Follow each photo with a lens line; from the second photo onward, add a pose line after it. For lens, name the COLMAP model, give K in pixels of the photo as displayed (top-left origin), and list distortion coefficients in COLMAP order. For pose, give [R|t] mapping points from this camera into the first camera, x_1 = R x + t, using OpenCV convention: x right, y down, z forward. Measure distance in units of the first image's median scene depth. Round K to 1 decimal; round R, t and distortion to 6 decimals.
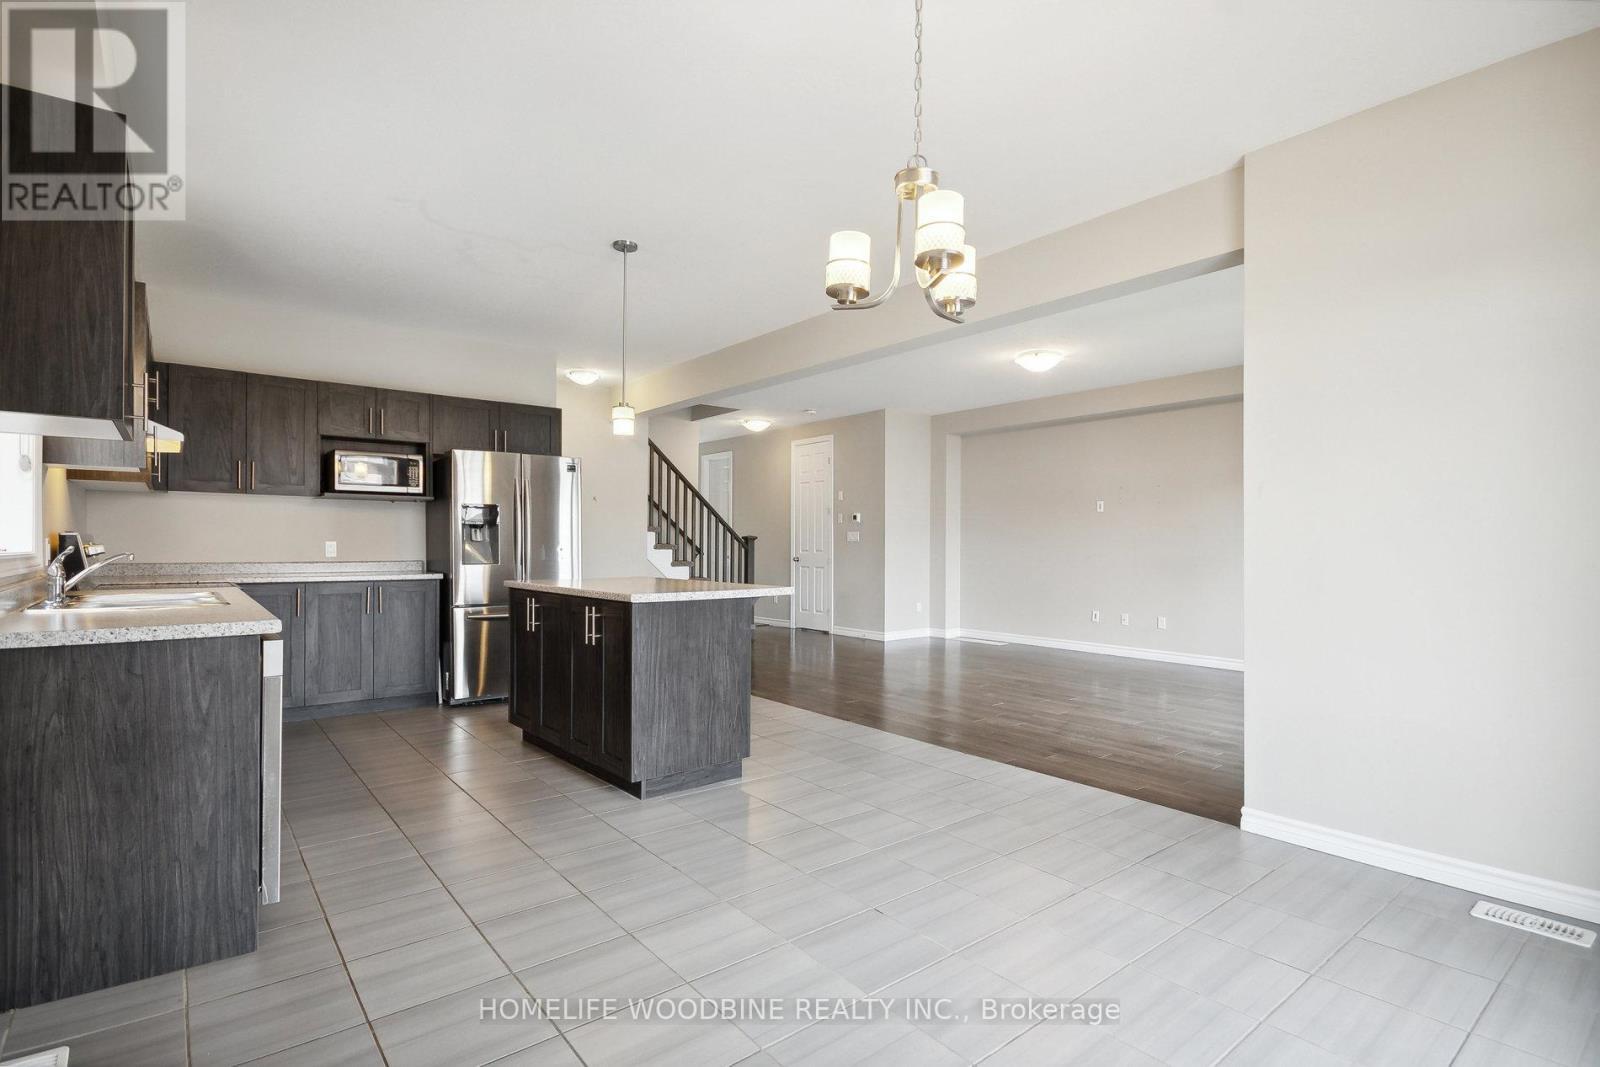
lens RADIAL K [[797.4, 0, 820.1], [0, 797.4, 536.4], [0, 0, 1]] dist [0.024122, -0.018745]
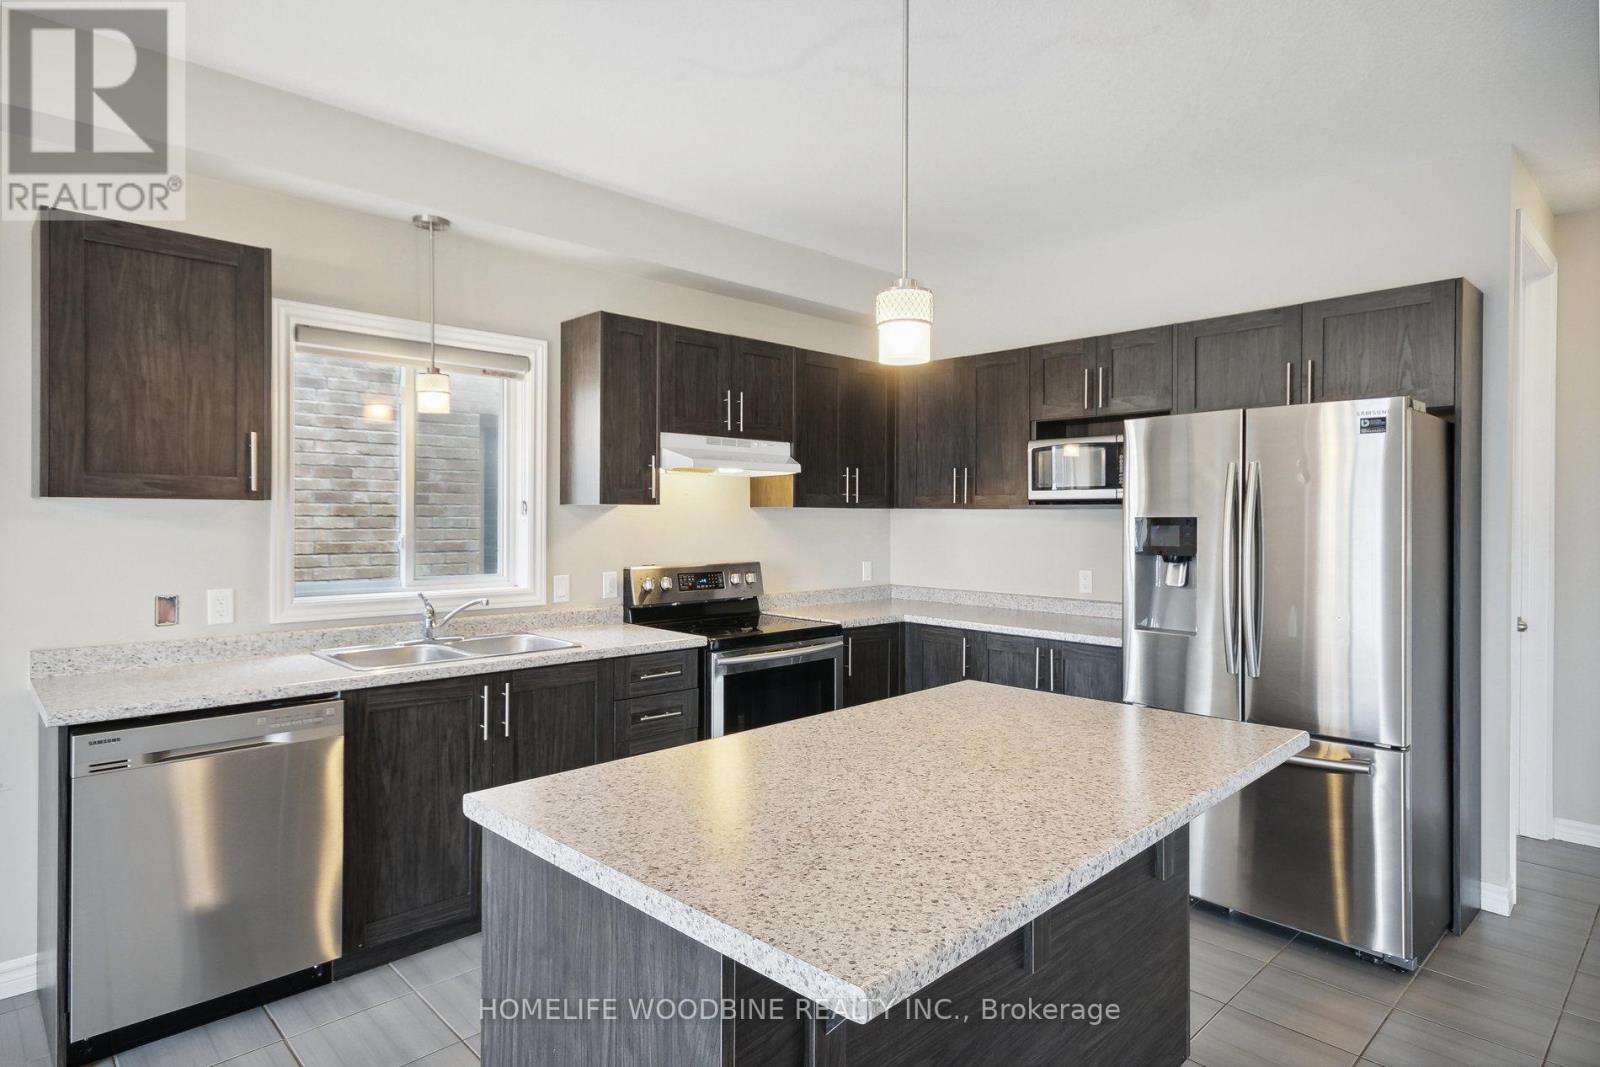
lens RADIAL K [[883.3, 0, 802.2], [0, 883.3, 512.5], [0, 0, 1]] dist [-0.000119, -0.000084]
pose [[0.077369, -0.009298, -0.996959, 0.141436], [0.007066, 0.999937, -0.008777, -0.040974], [0.996978, -0.006365, 0.077429, 0.737166]]
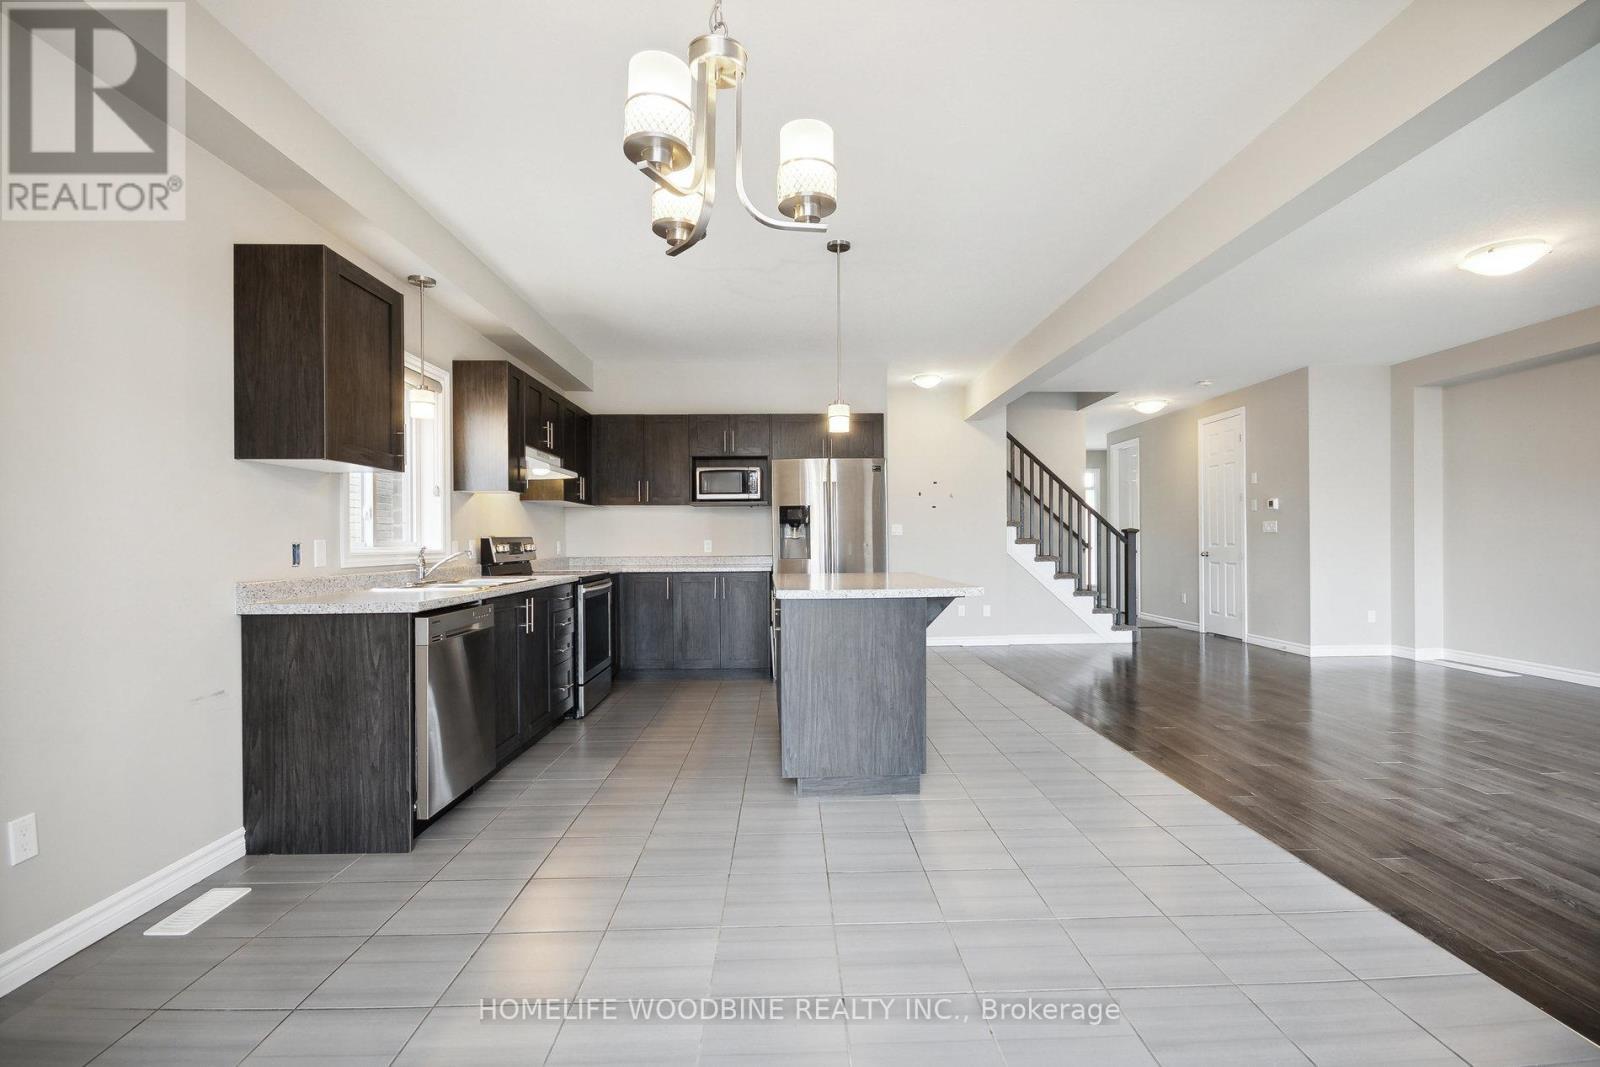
lens RADIAL K [[731.6, 0, 800.0], [0, 731.6, 533.5], [0, 0, 1]] dist [-0.000969, -0.000152]
pose [[0.786472, -0.016299, -0.617411, 0.230781], [0.017424, 0.999839, -0.004198, 0.003537], [0.617381, -0.007456, 0.786629, 0.191737]]
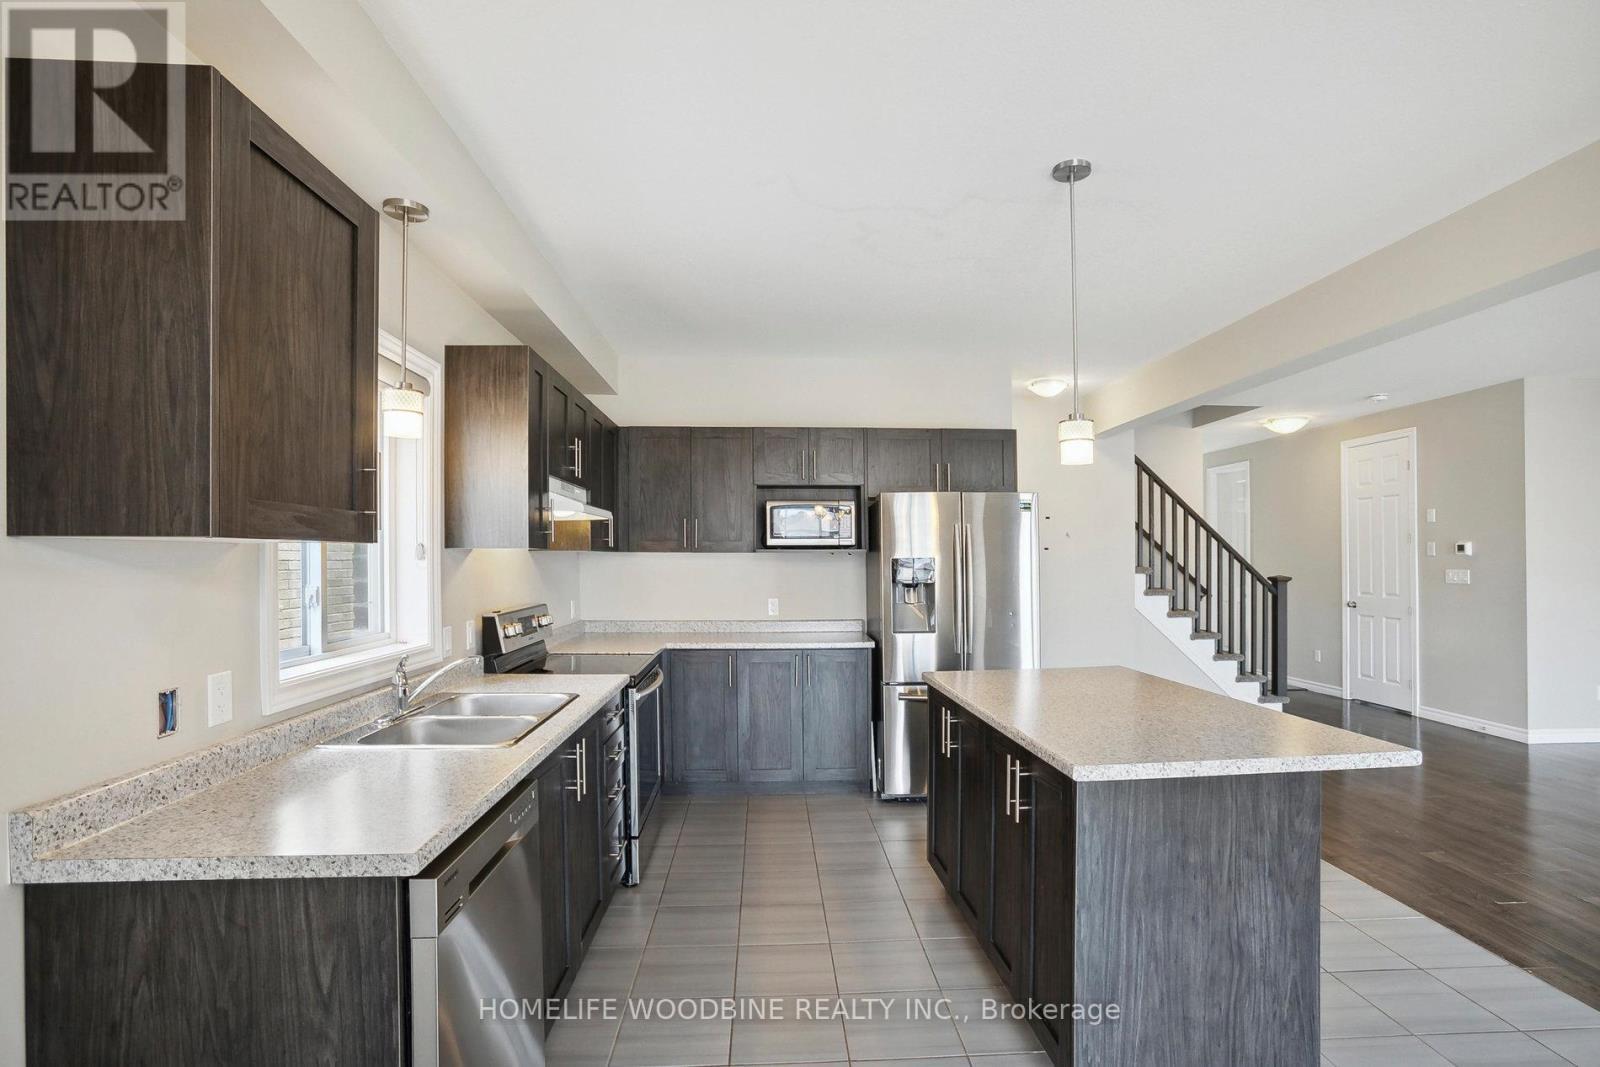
lens RADIAL K [[781.2, 0, 798.5], [0, 781.2, 554.0], [0, 0, 1]] dist [-0.095221, 0.059901]
pose [[0.803052, -0.009457, -0.595834, -0.048544], [0.012601, 0.999920, 0.001112, -0.048174], [0.595776, -0.008402, 0.803107, 0.306349]]
